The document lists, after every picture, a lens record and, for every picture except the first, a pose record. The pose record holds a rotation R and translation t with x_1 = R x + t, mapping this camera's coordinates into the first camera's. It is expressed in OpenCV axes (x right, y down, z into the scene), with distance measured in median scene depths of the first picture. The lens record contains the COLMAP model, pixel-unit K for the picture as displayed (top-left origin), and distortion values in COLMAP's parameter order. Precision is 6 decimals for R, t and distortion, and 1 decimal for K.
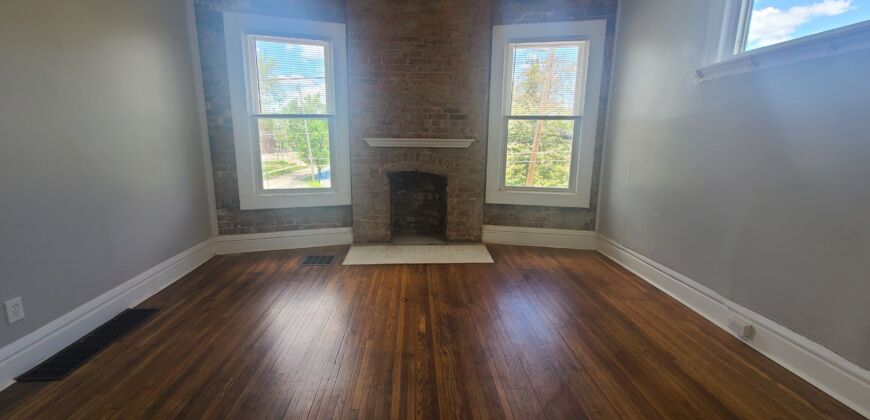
lens RADIAL K [[356.4, 0, 435.8], [0, 356.4, 205.6], [0, 0, 1]] dist [0.001079, 0.000105]
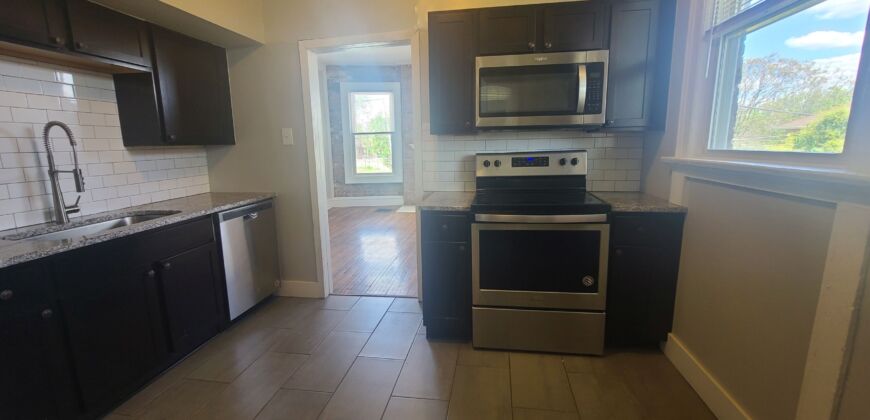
lens RADIAL K [[356.4, 0, 435.8], [0, 356.4, 205.6], [0, 0, 1]] dist [0.001079, 0.000105]
pose [[0.975982, 0.017854, -0.217119, 0.315799], [-0.021103, 0.999697, -0.012653, 0.134760], [0.216827, 0.016931, 0.976063, -0.701206]]
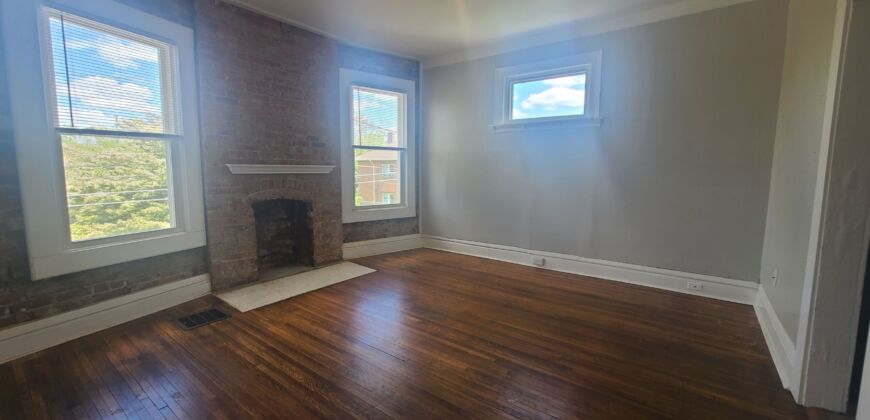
lens RADIAL K [[356.4, 0, 435.8], [0, 356.4, 205.6], [0, 0, 1]] dist [0.001079, 0.000105]
pose [[0.647642, -0.085970, 0.757079, -0.525027], [0.143356, 0.989618, -0.010258, -0.009231], [-0.748337, 0.115175, 0.653243, 0.069208]]
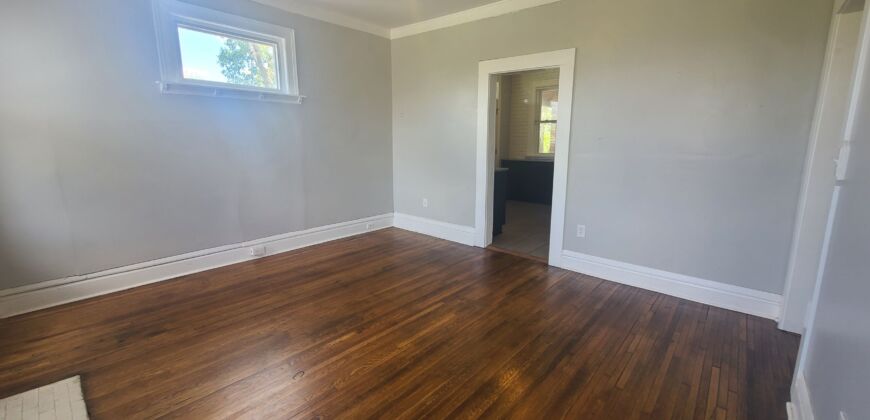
lens RADIAL K [[356.4, 0, 435.8], [0, 356.4, 205.6], [0, 0, 1]] dist [0.001079, 0.000105]
pose [[-0.717428, -0.132277, 0.683958, -0.502798], [0.122988, 0.942335, 0.311253, -0.163929], [-0.685690, 0.307420, -0.659790, 0.830036]]
